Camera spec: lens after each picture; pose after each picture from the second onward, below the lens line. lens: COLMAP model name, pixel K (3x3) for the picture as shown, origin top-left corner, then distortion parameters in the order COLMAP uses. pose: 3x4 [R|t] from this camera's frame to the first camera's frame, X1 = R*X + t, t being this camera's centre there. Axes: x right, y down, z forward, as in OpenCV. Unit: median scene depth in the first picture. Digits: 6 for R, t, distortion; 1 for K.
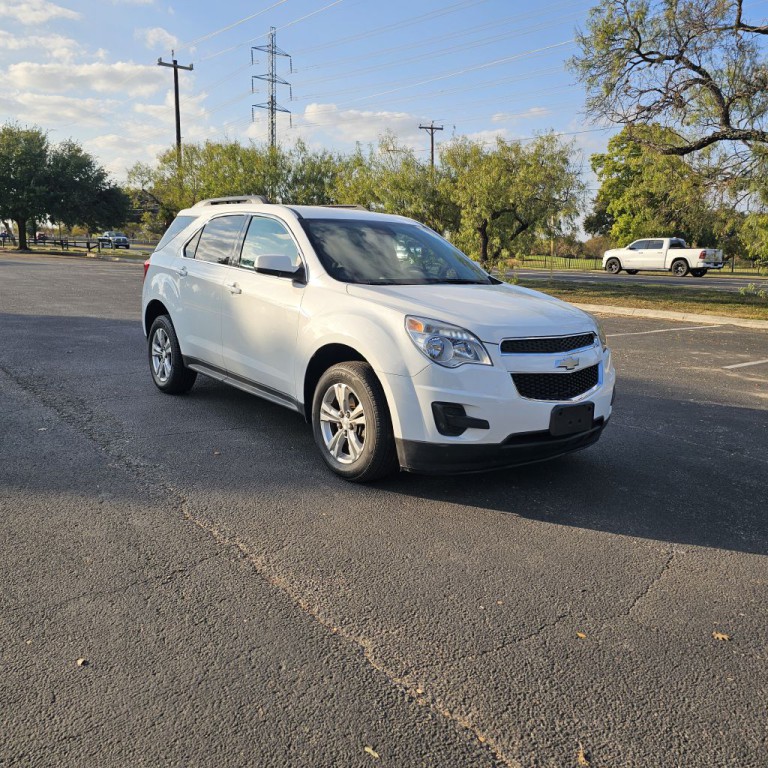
lens RADIAL K [[709.6, 0, 396.8], [0, 709.6, 372.0], [0, 0, 1]] dist [0.062550, -0.066527]
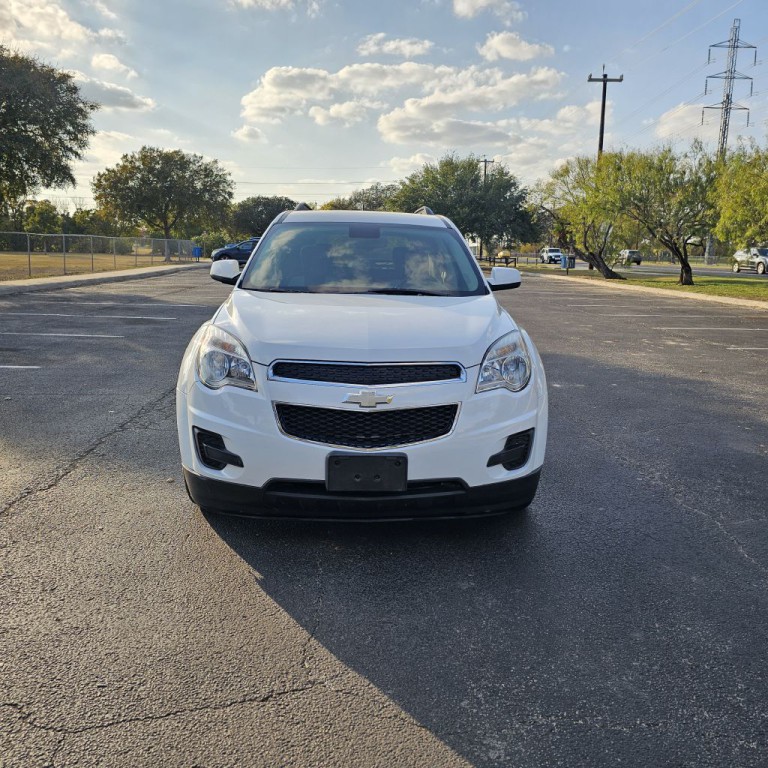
lens RADIAL K [[709.6, 0, 396.8], [0, 709.6, 372.0], [0, 0, 1]] dist [0.062550, -0.066527]
pose [[0.815137, 0.076693, -0.574169, 0.098075], [-0.087797, 0.996103, 0.008408, -0.007018], [0.572577, 0.043557, 0.818693, 0.056059]]
